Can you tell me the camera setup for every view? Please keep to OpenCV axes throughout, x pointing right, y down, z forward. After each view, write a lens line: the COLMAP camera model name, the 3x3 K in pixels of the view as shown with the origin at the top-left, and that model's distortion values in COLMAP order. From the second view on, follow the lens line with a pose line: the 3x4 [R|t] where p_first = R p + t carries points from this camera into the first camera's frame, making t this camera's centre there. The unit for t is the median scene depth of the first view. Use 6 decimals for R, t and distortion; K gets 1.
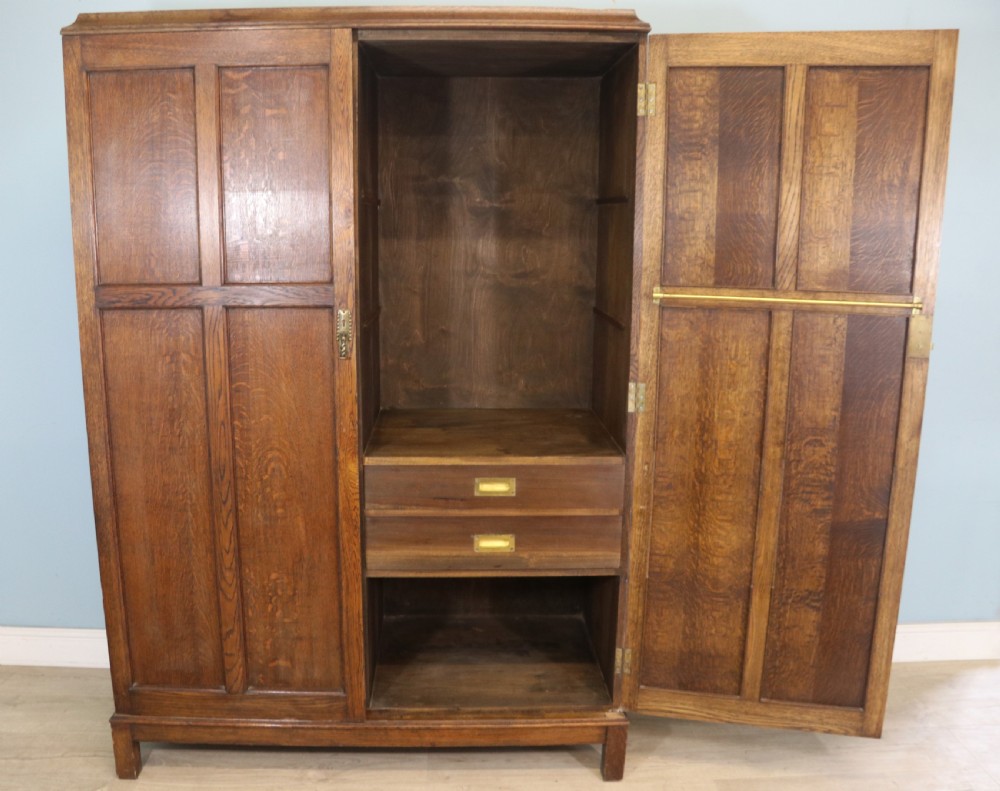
lens RADIAL K [[890.5, 0, 461.9], [0, 890.5, 400.0], [0, 0, 1]] dist [-0.183045, 0.123751]
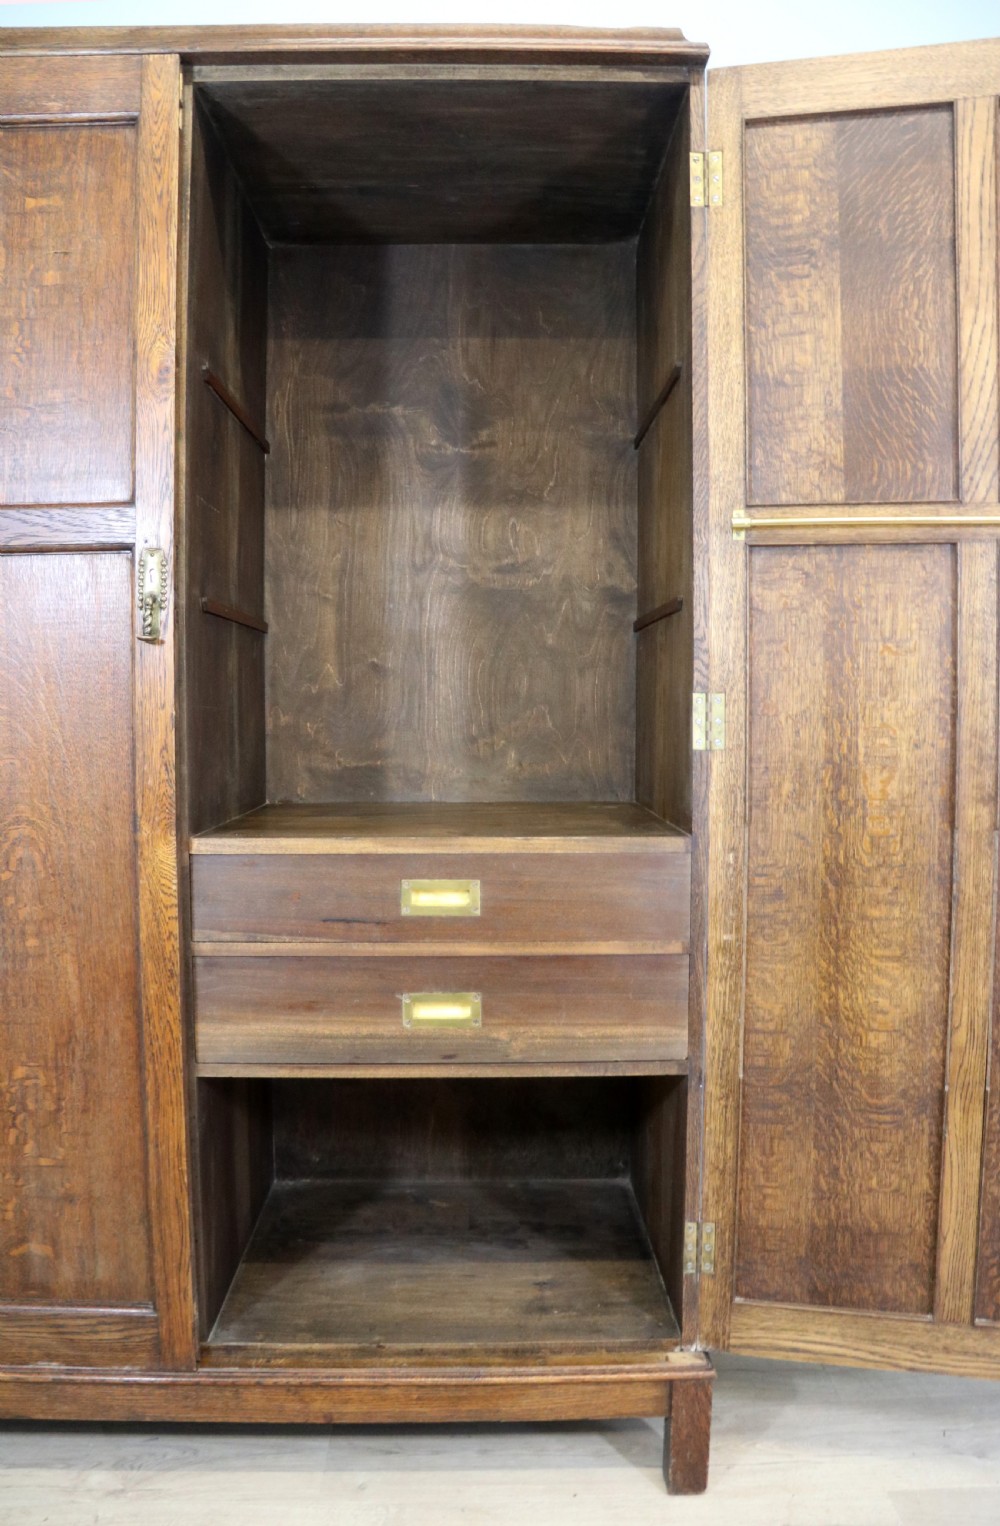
lens RADIAL K [[1193.5, 0, 498.7], [0, 1193.5, 768.1], [0, 0, 1]] dist [-0.178596, 0.119517]
pose [[0.999968, -0.004035, 0.006944, 0.066478], [0.005016, 0.989025, -0.147663, 0.126272], [-0.006272, 0.147693, 0.989013, 0.301347]]
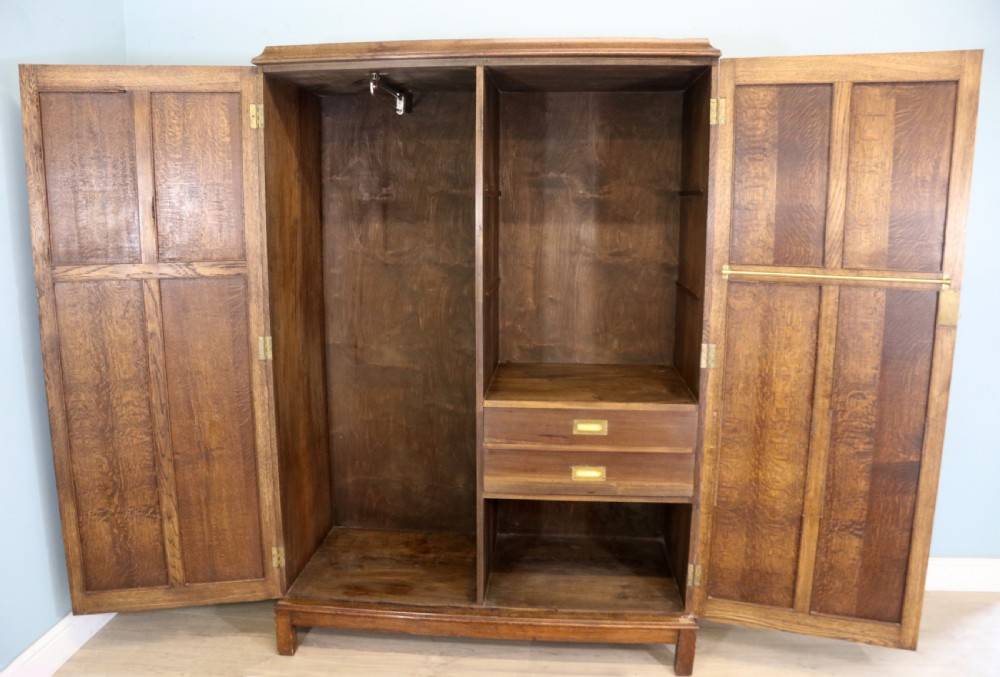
lens RADIAL K [[771.0, 0, 493.1], [0, 771.0, 337.1], [0, 0, 1]] dist [-0.184283, 0.127566]
pose [[0.994820, 0.016306, -0.100341, 0.007994], [-0.019183, 0.999430, -0.027773, 0.006074], [0.099831, 0.029554, 0.994565, -0.066169]]
